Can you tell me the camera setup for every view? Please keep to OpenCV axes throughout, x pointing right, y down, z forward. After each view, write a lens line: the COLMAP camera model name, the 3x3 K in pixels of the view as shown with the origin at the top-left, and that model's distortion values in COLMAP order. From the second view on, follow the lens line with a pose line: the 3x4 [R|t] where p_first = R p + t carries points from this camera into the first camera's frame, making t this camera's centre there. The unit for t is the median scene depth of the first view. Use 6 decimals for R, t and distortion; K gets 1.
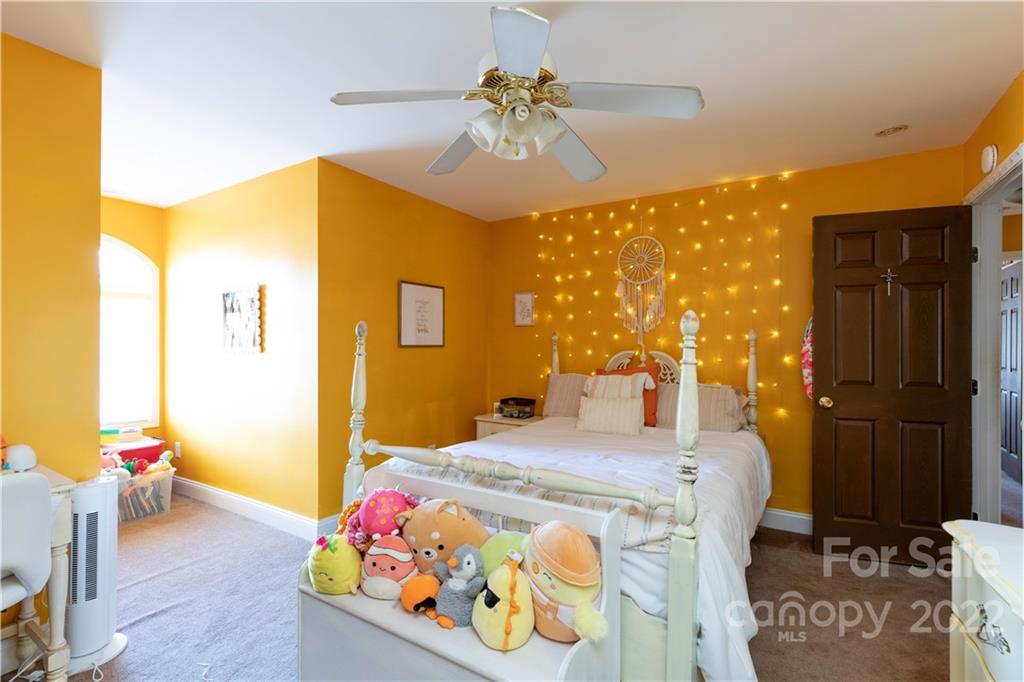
lens RADIAL K [[460.0, 0, 499.3], [0, 460.0, 318.1], [0, 0, 1]] dist [0.002273, 0.000100]
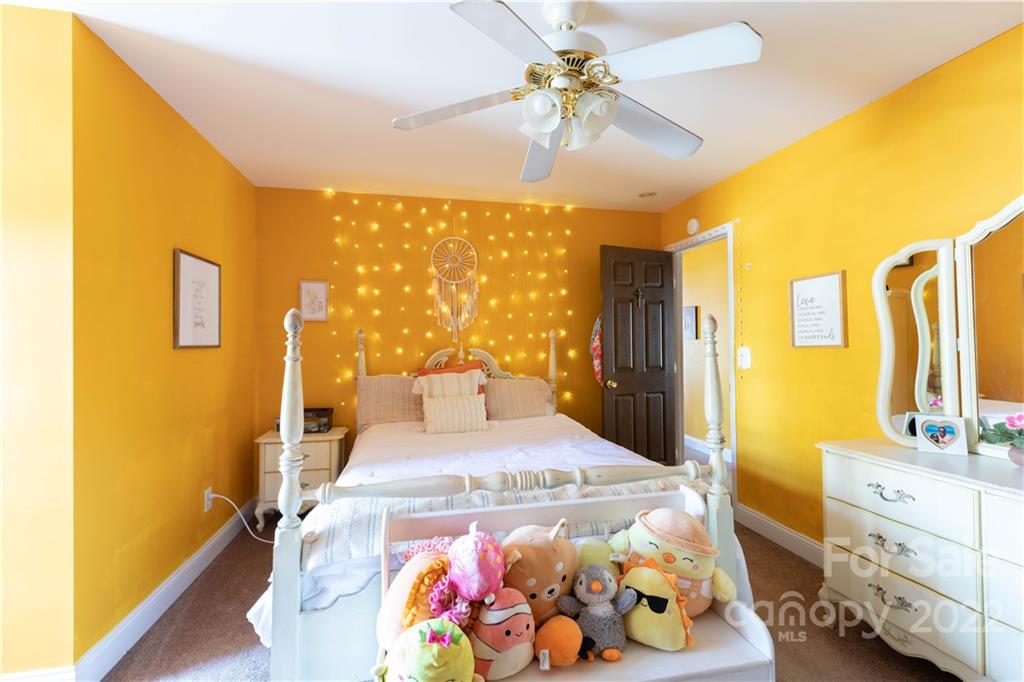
lens RADIAL K [[460.0, 0, 499.3], [0, 460.0, 318.1], [0, 0, 1]] dist [0.002273, 0.000100]
pose [[0.713454, 0.029964, 0.700061, -0.343383], [-0.032530, 0.999424, -0.009625, 0.009735], [-0.699947, -0.015906, 0.714018, 0.197323]]
